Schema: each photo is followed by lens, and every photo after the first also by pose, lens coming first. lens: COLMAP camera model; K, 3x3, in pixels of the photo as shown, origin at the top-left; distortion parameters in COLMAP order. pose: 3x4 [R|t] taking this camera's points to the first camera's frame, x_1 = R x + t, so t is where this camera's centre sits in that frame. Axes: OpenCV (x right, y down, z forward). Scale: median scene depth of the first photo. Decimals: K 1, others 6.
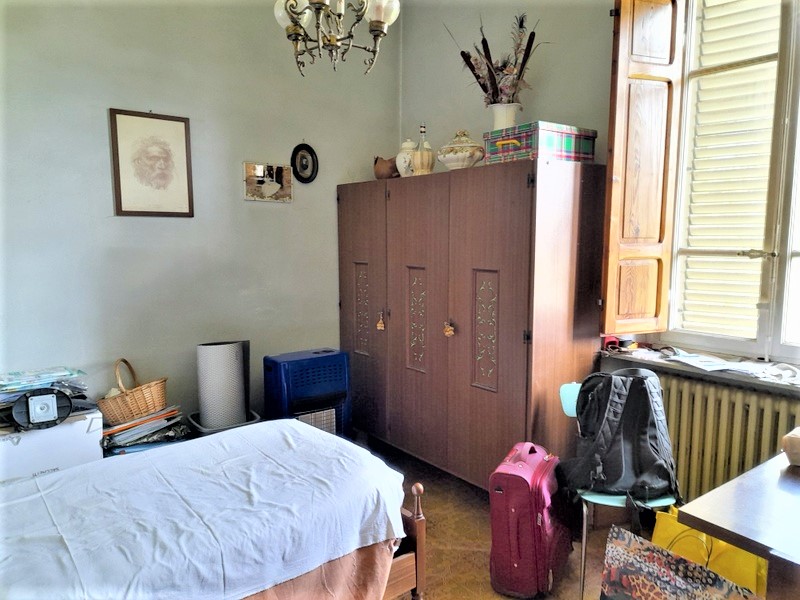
lens RADIAL K [[590.9, 0, 399.9], [0, 590.9, 300.3], [0, 0, 1]] dist [-0.006314, -0.003028]
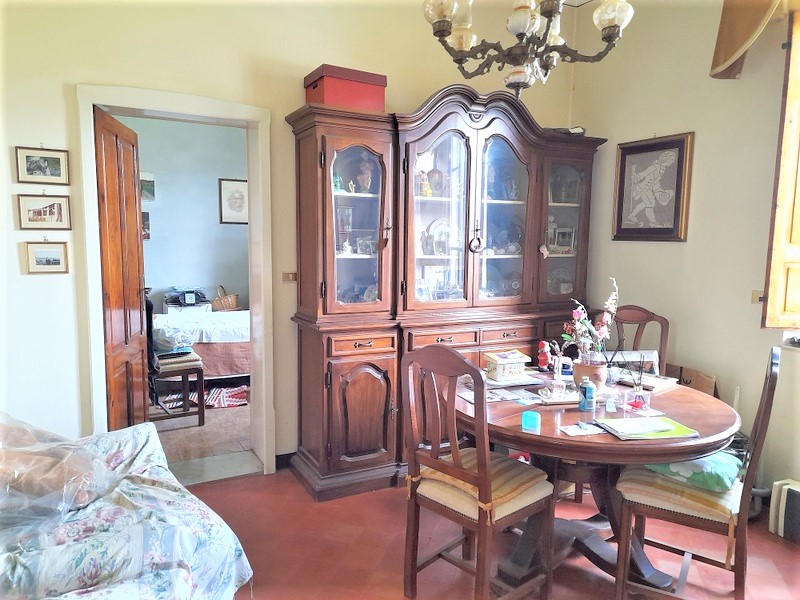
lens RADIAL K [[590.9, 0, 399.6], [0, 590.9, 302.6], [0, 0, 1]] dist [-0.006314, -0.003028]
pose [[0.988953, 0.029115, -0.145343, 0.589604], [-0.031259, 0.999433, -0.012492, 0.181794], [0.144896, 0.016897, 0.989303, -1.243118]]
